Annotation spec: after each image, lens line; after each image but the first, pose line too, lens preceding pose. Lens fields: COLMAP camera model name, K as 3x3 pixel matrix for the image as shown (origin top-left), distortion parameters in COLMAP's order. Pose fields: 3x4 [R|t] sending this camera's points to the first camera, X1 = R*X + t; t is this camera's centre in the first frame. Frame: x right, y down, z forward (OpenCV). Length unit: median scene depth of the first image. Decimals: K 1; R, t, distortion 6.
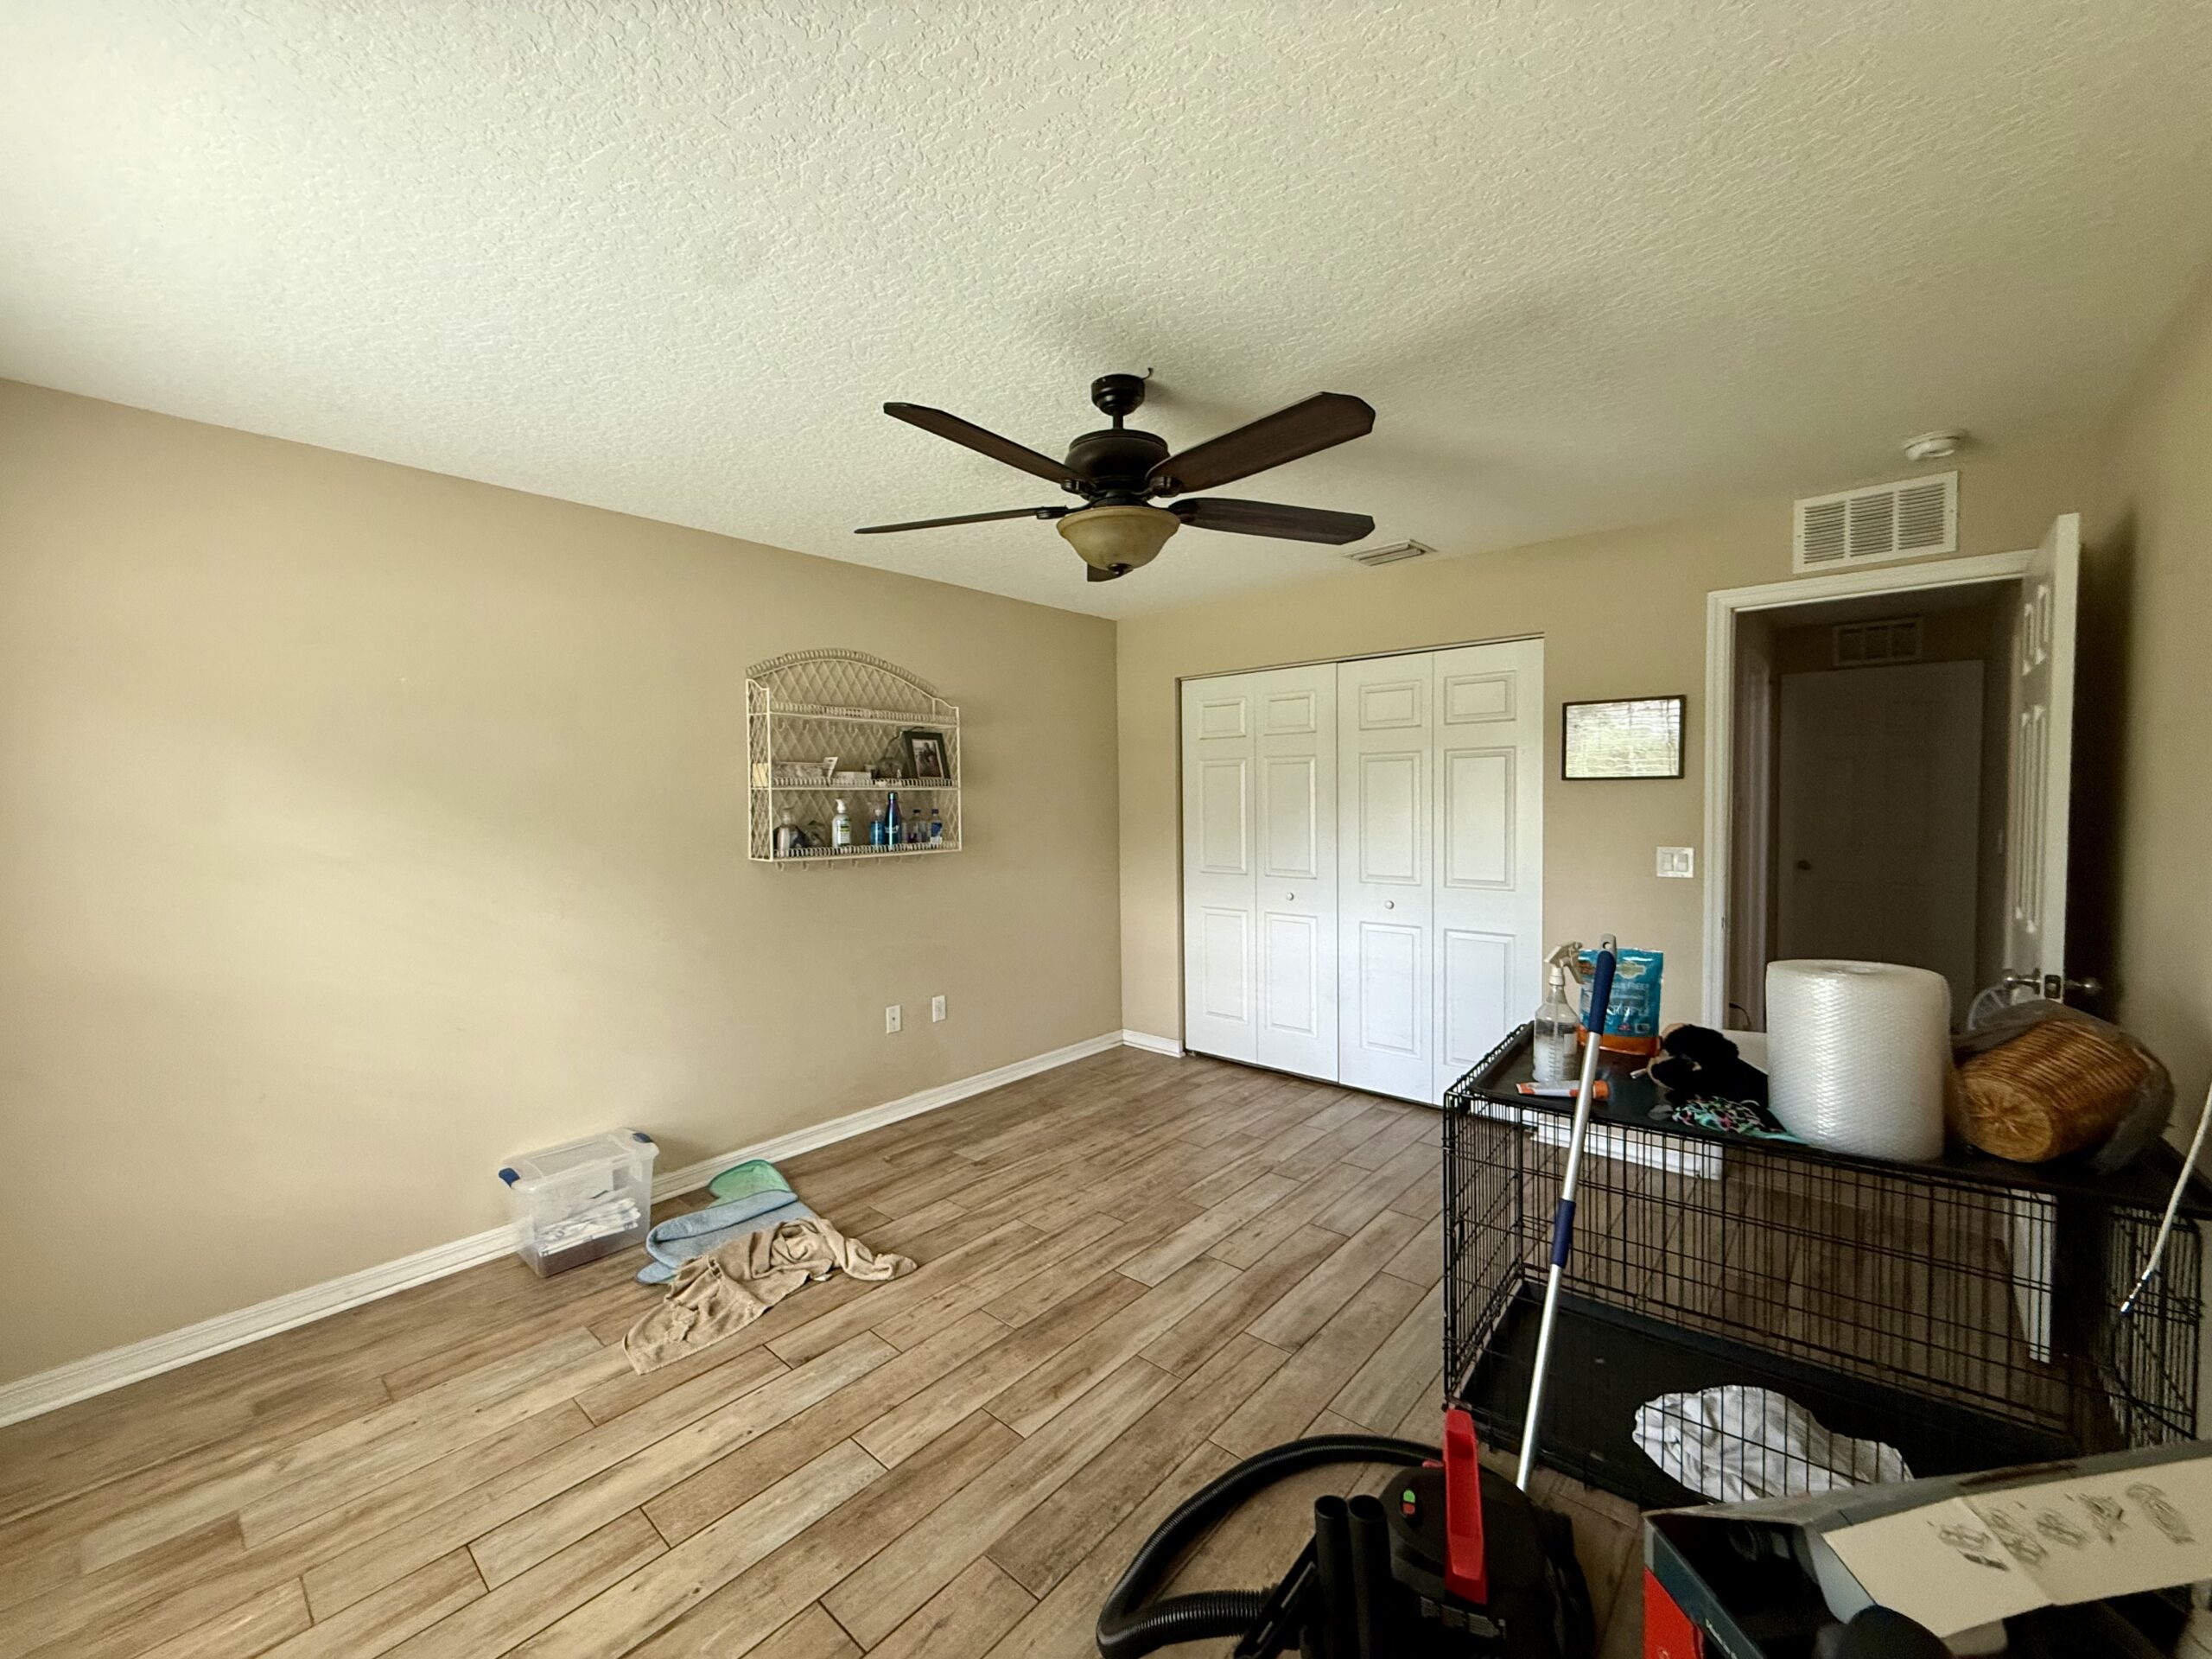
lens RADIAL K [[880.8, 0, 1107.9], [0, 880.8, 830.1], [0, 0, 1]] dist [-0.002351, 0.000958]
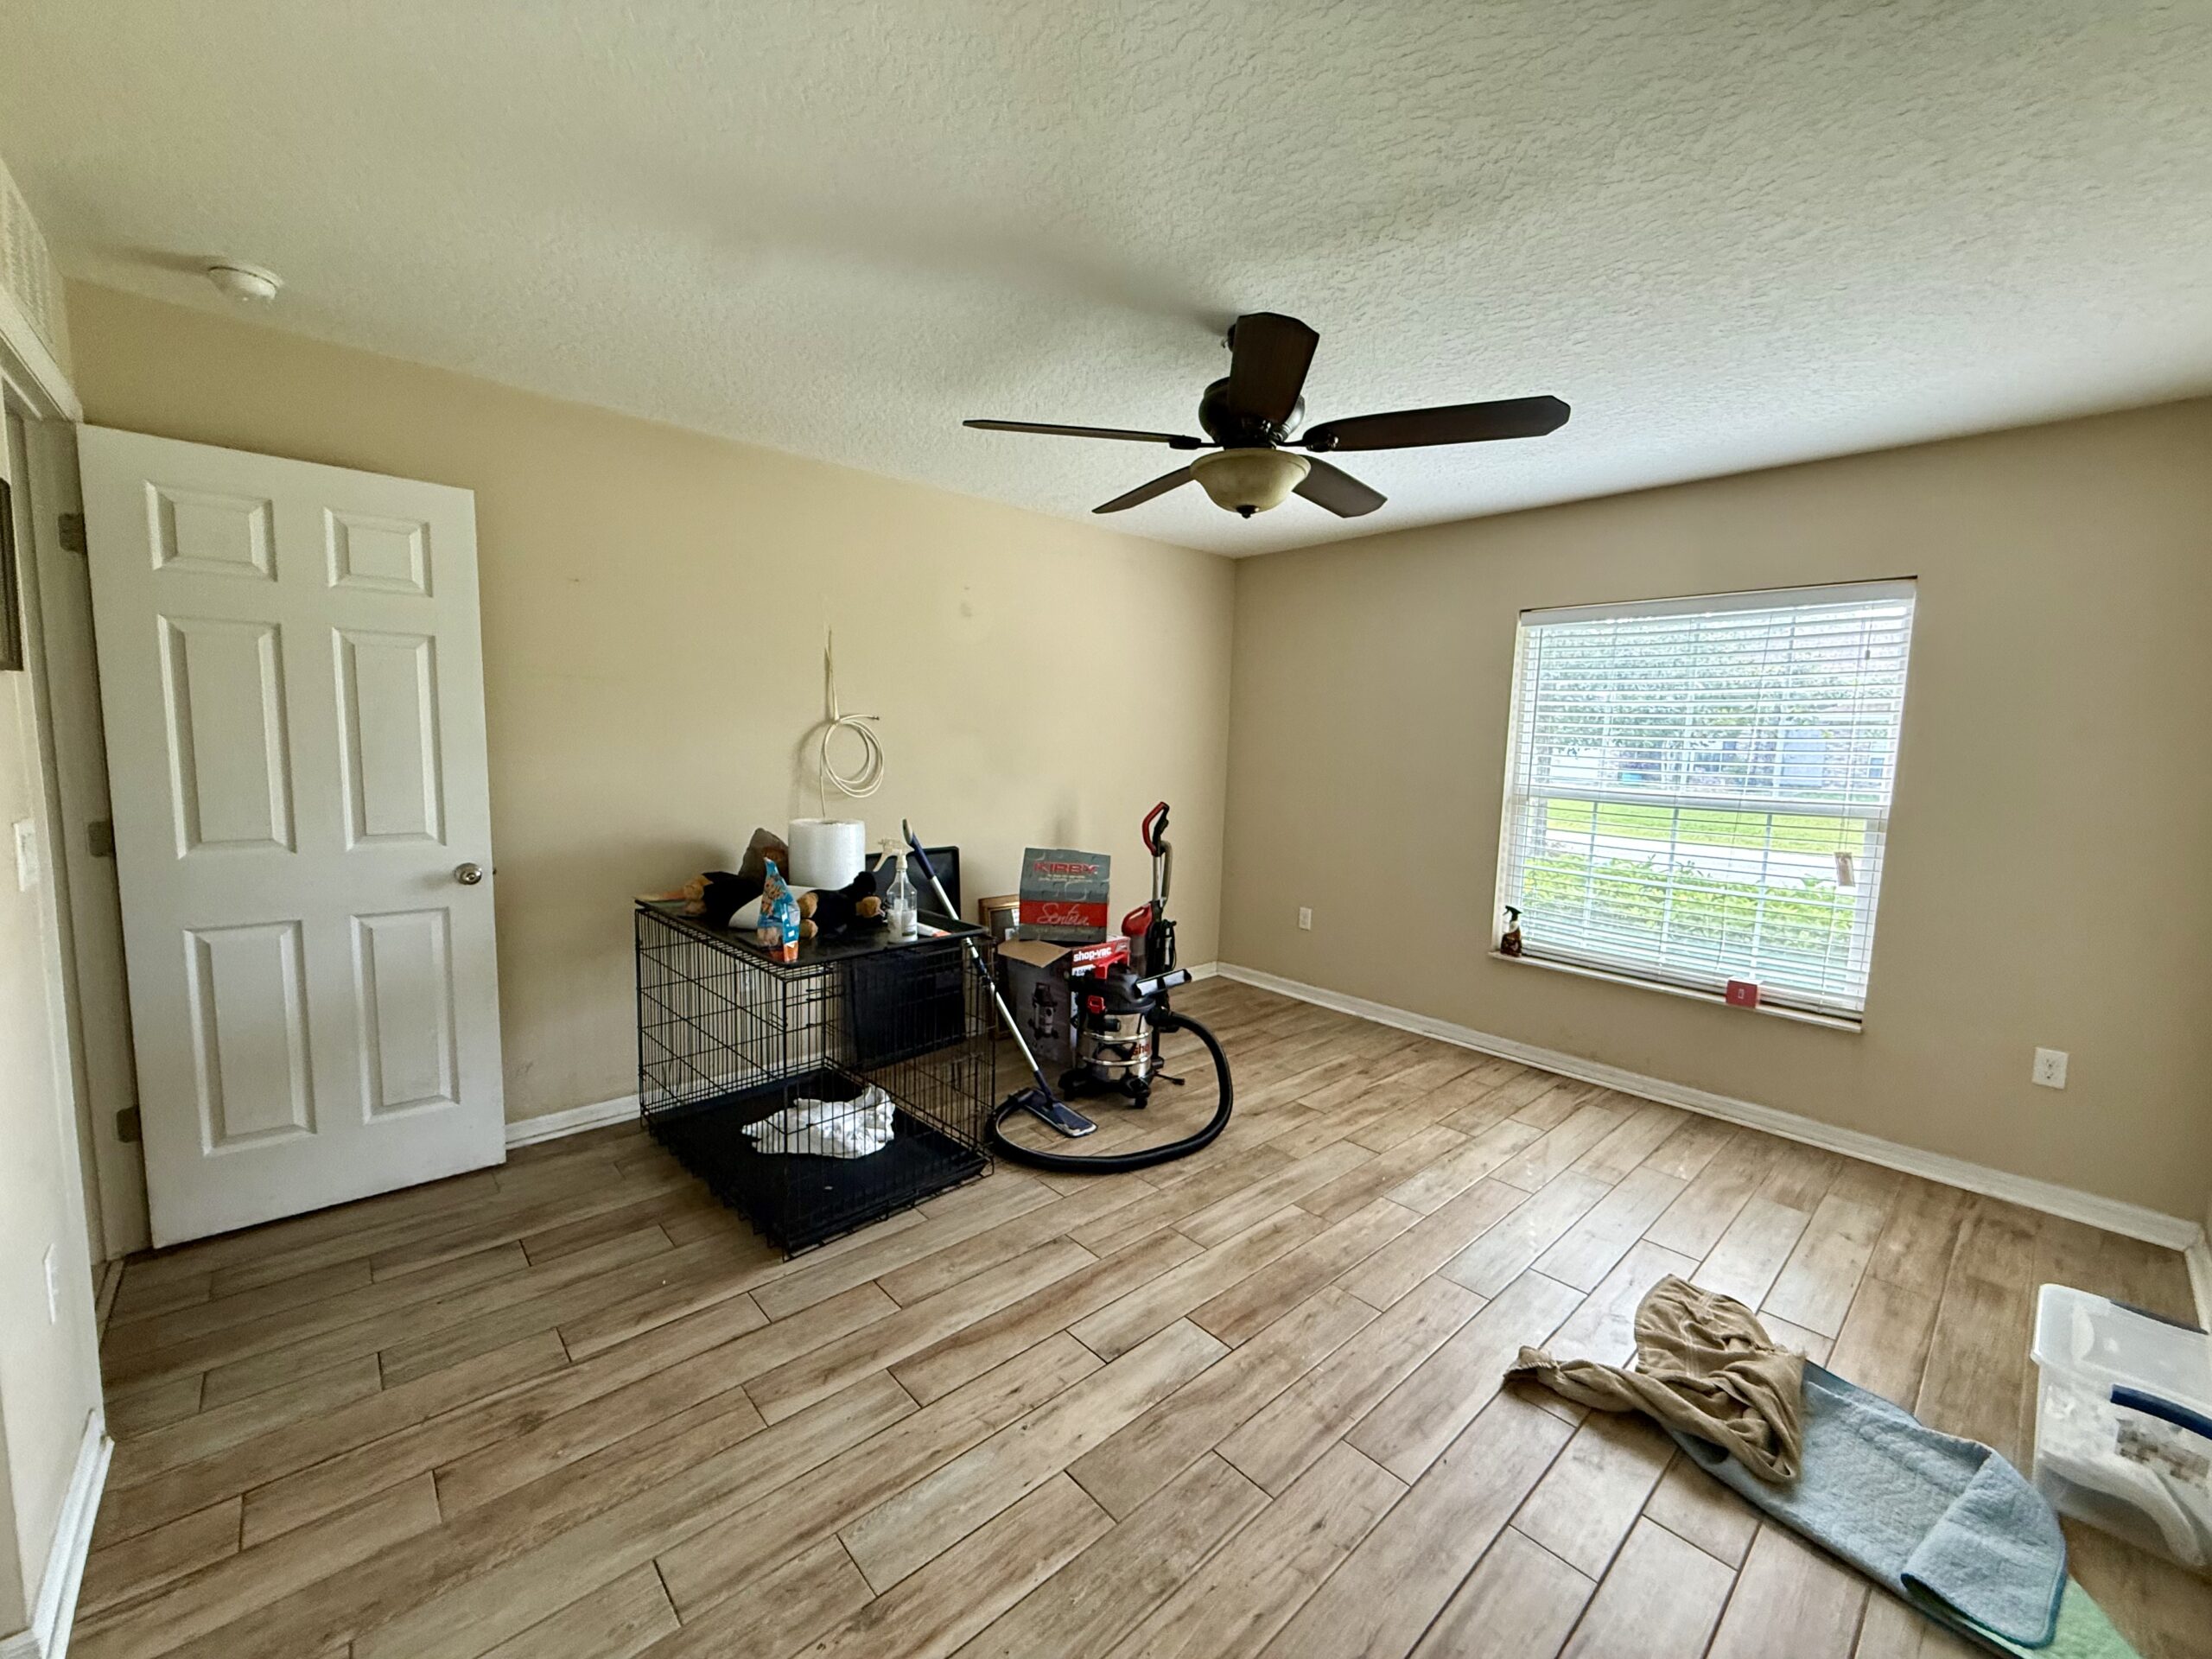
lens RADIAL K [[880.8, 0, 1102.5], [0, 880.8, 828.4], [0, 0, 1]] dist [-0.002351, 0.000958]
pose [[-0.993161, -0.023779, 0.114307, 0.049997], [-0.007627, 0.990162, 0.139719, -0.065765], [-0.116504, 0.137892, -0.983571, 2.015827]]
